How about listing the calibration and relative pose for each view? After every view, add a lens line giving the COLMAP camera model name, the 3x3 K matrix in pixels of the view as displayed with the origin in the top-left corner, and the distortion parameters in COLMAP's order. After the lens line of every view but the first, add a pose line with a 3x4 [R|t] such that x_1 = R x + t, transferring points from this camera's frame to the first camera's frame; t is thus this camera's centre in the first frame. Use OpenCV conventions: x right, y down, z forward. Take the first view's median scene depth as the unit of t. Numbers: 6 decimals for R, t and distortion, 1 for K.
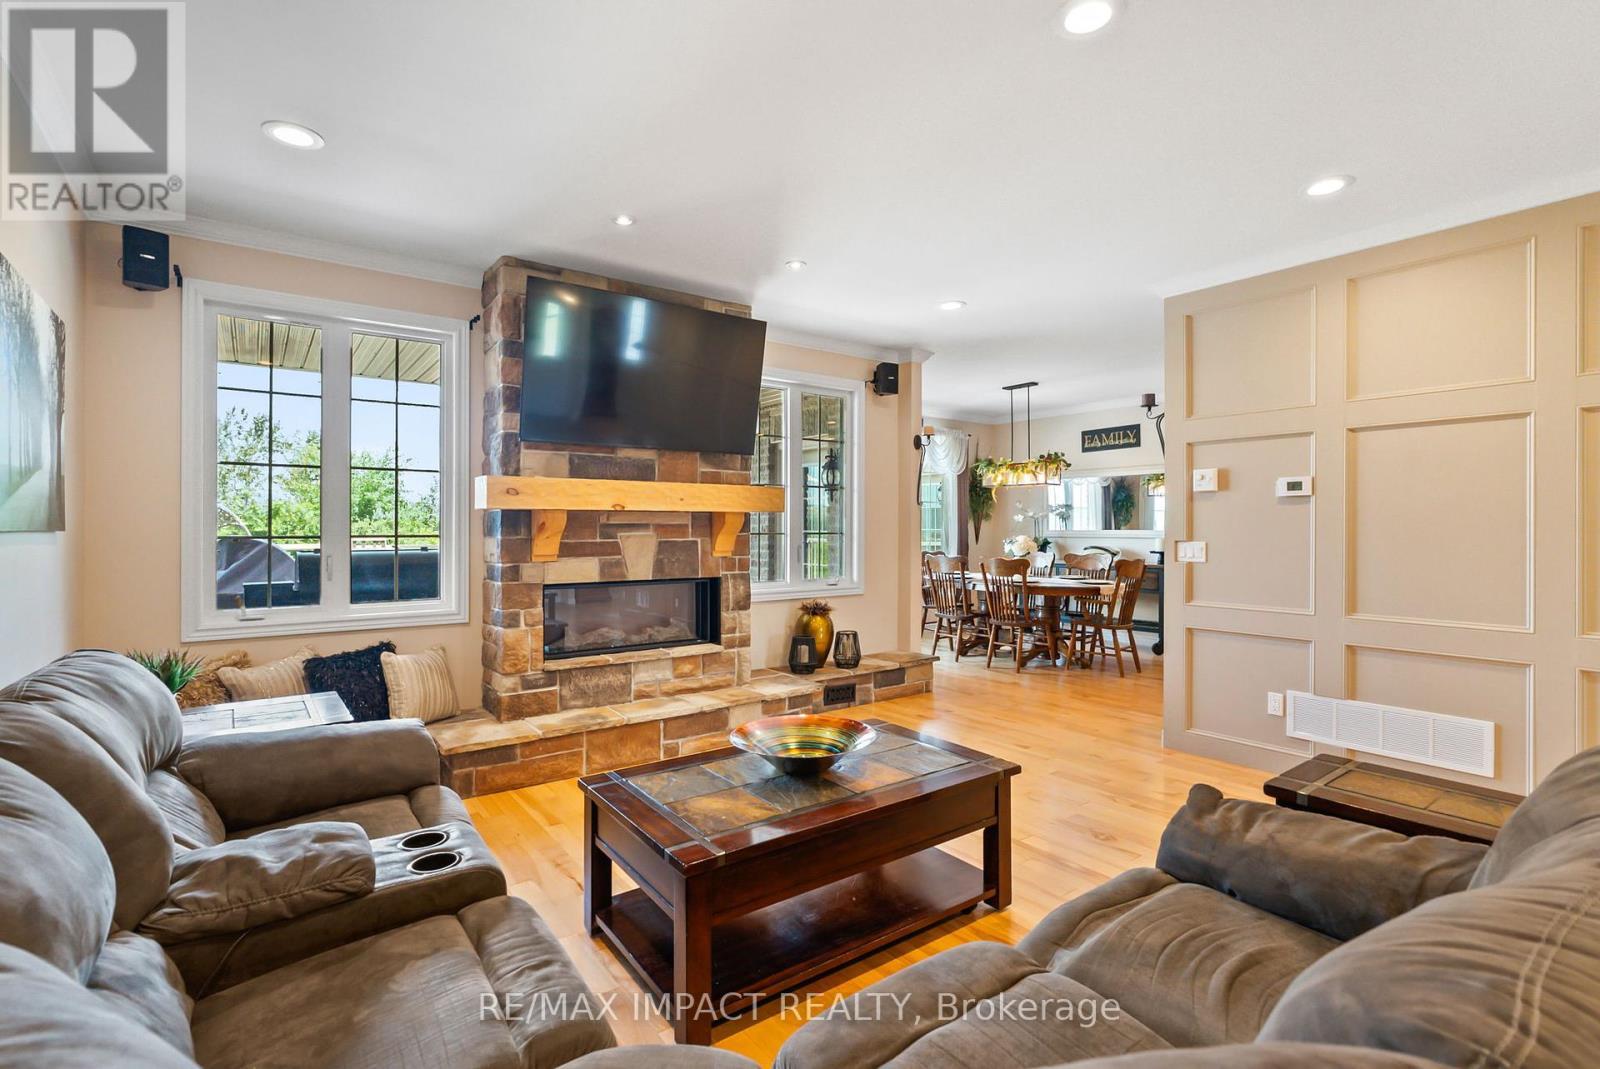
lens RADIAL K [[737.3, 0, 796.3], [0, 737.3, 531.4], [0, 0, 1]] dist [-0.004384, 0.002166]
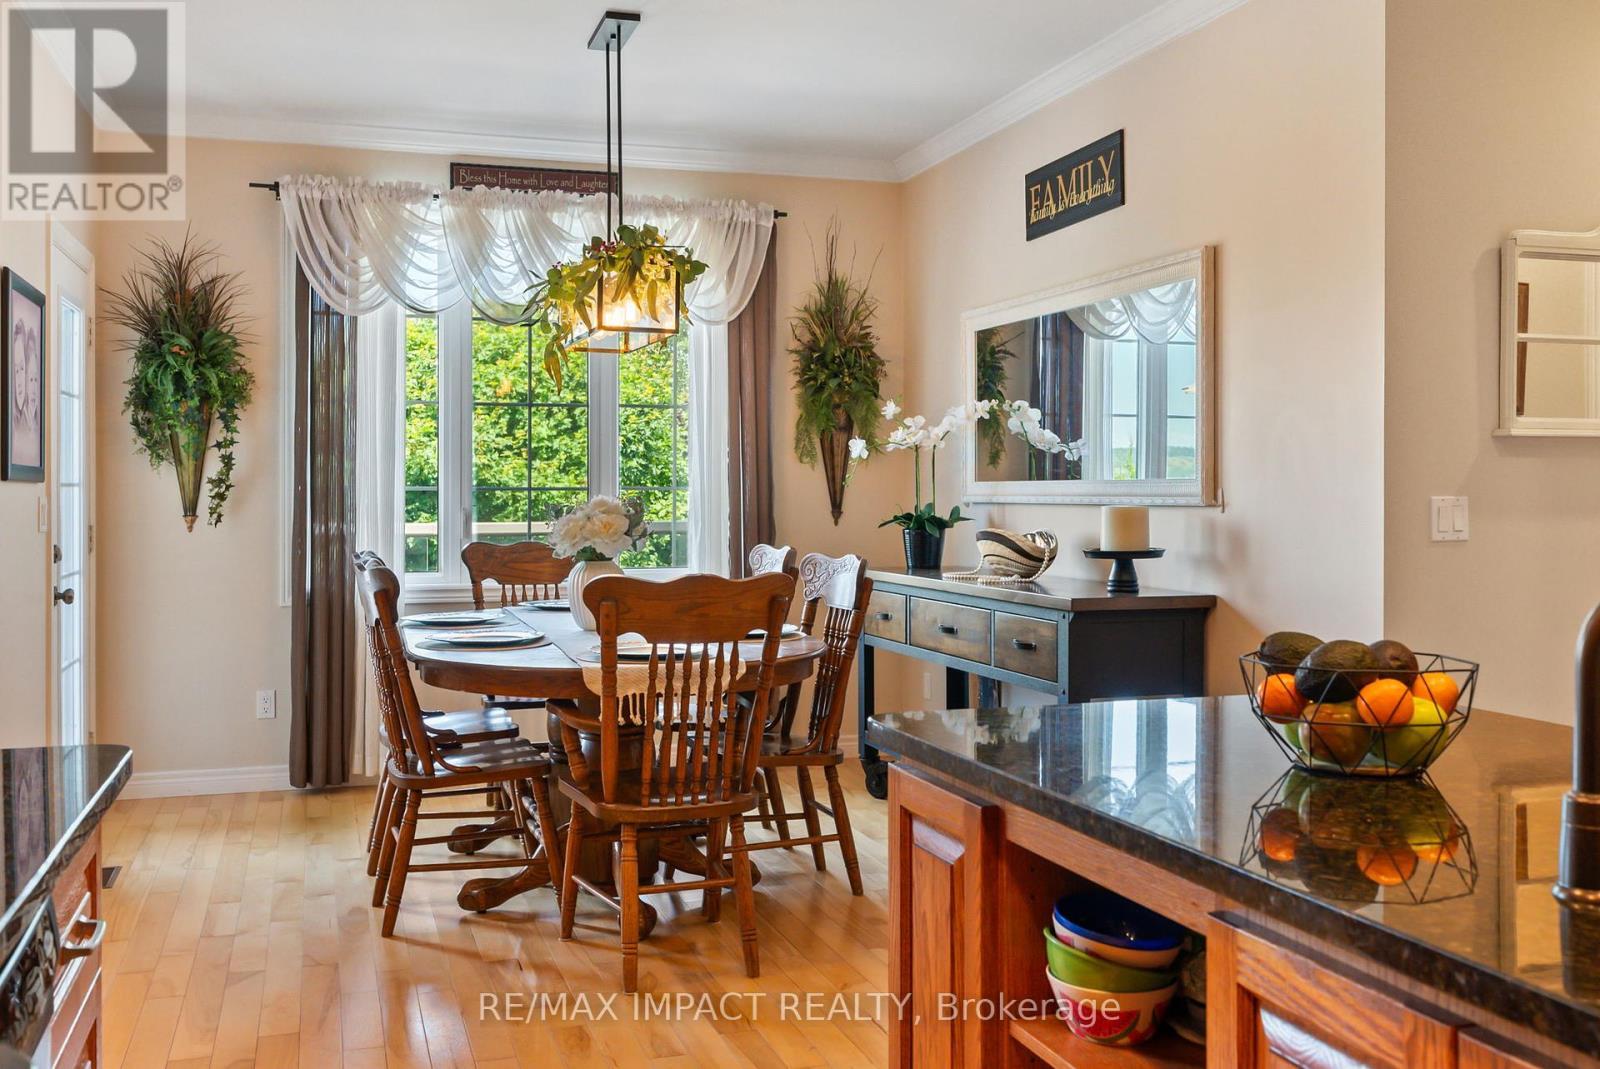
lens RADIAL K [[1513.2, 0, 795.9], [0, 1513.2, 530.6], [0, 0, 1]] dist [-0.022376, 0.000000]
pose [[0.947737, 0.003147, -0.319037, 0.529734], [0.003723, 0.999774, 0.020923, 0.005908], [0.319031, -0.021018, 0.947511, 0.357408]]
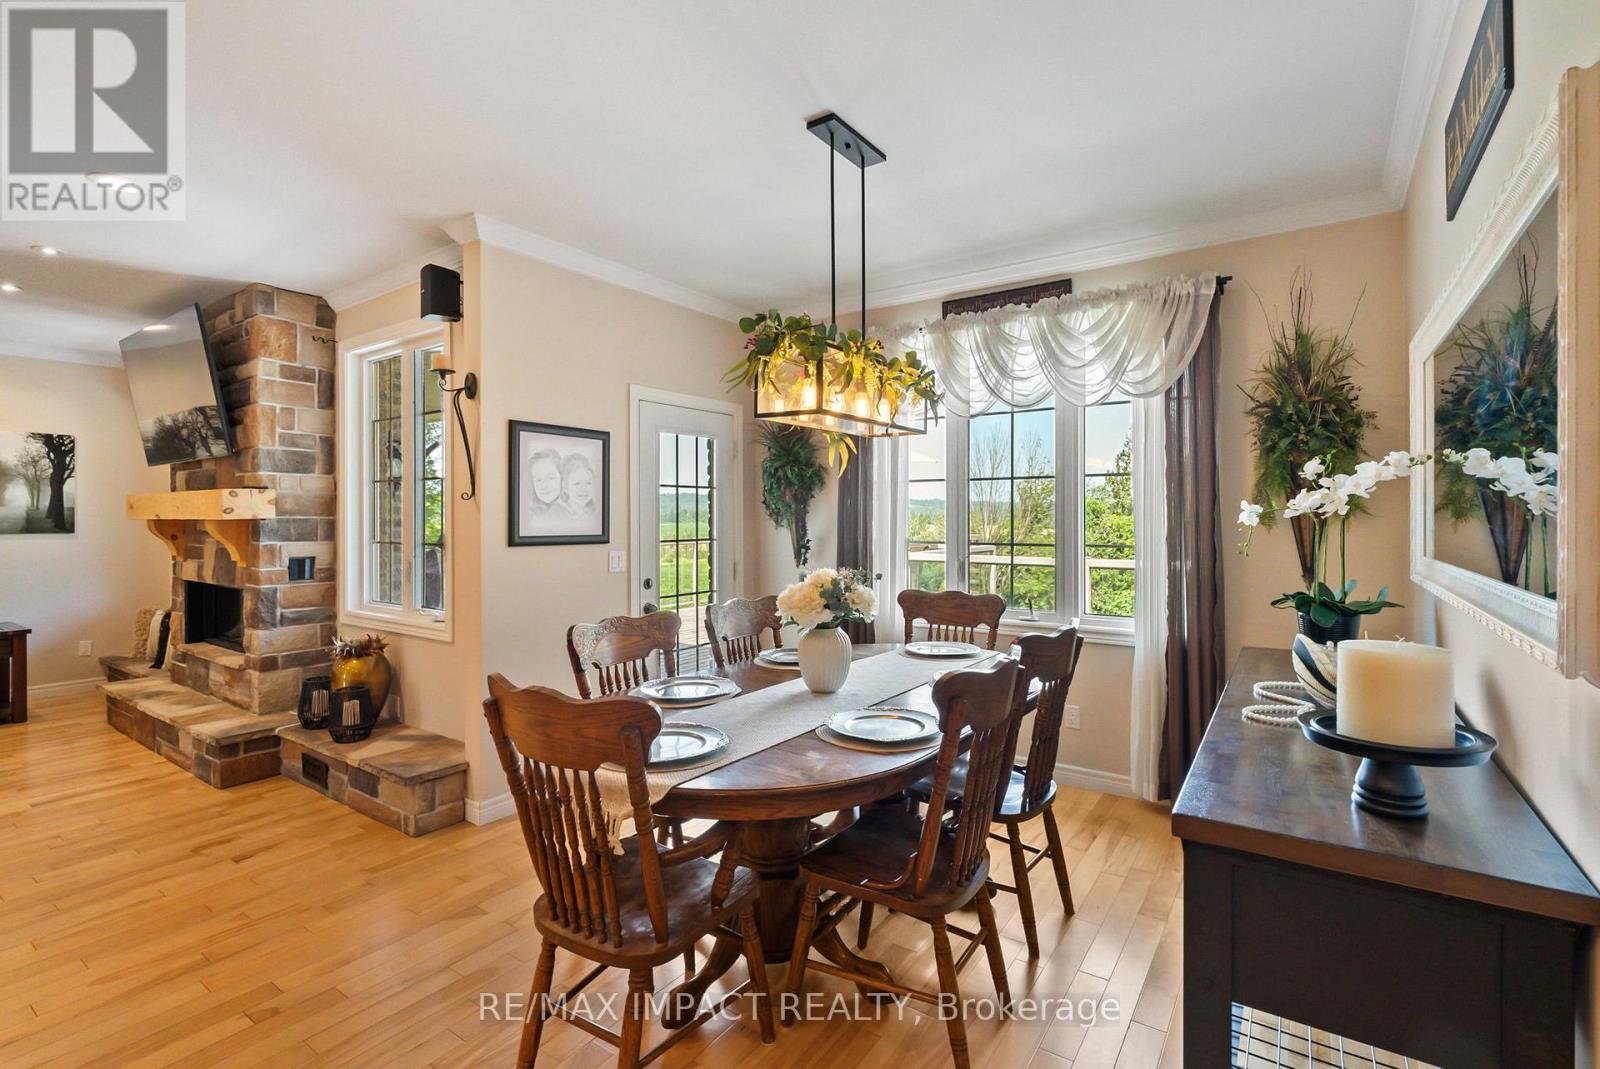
lens RADIAL K [[737.3, 0, 801.9], [0, 737.3, 519.1], [0, 0, 1]] dist [-0.004384, 0.002166]
pose [[0.322747, -0.002464, -0.946482, 0.563644], [-0.002003, 0.999993, -0.003286, -0.015529], [0.946483, 0.002956, 0.322740, 0.781279]]
